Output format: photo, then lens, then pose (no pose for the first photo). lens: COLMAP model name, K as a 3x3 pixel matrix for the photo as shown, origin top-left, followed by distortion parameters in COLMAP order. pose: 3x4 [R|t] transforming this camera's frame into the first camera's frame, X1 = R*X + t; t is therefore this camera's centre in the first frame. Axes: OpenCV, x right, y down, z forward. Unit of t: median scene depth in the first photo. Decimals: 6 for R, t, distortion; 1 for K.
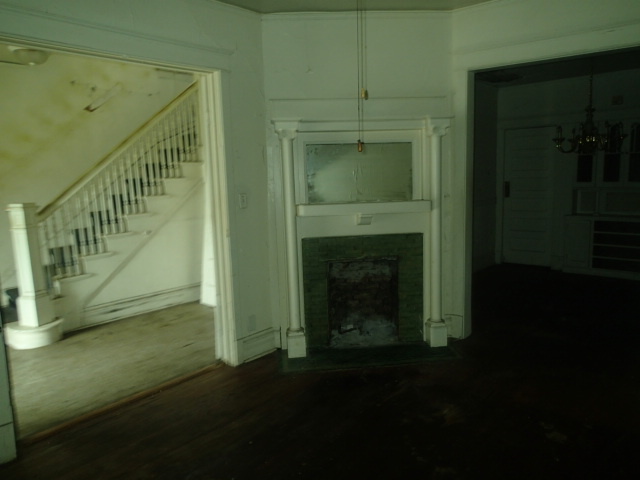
lens RADIAL K [[482.1, 0, 322.9], [0, 482.1, 239.9], [0, 0, 1]] dist [0.006719, 0.004976]
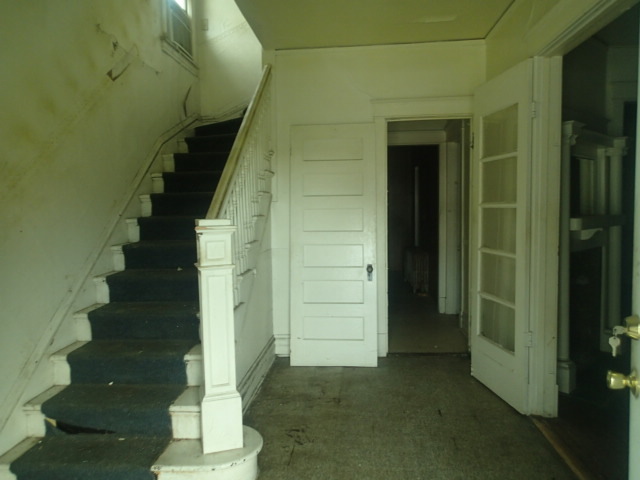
lens RADIAL K [[482.1, 0, 322.9], [0, 482.1, 239.9], [0, 0, 1]] dist [0.006719, 0.004976]
pose [[0.797803, -0.028119, 0.602262, -0.479520], [0.083652, 0.994413, -0.064383, -0.004152], [-0.597087, 0.101745, 0.795698, 0.285061]]
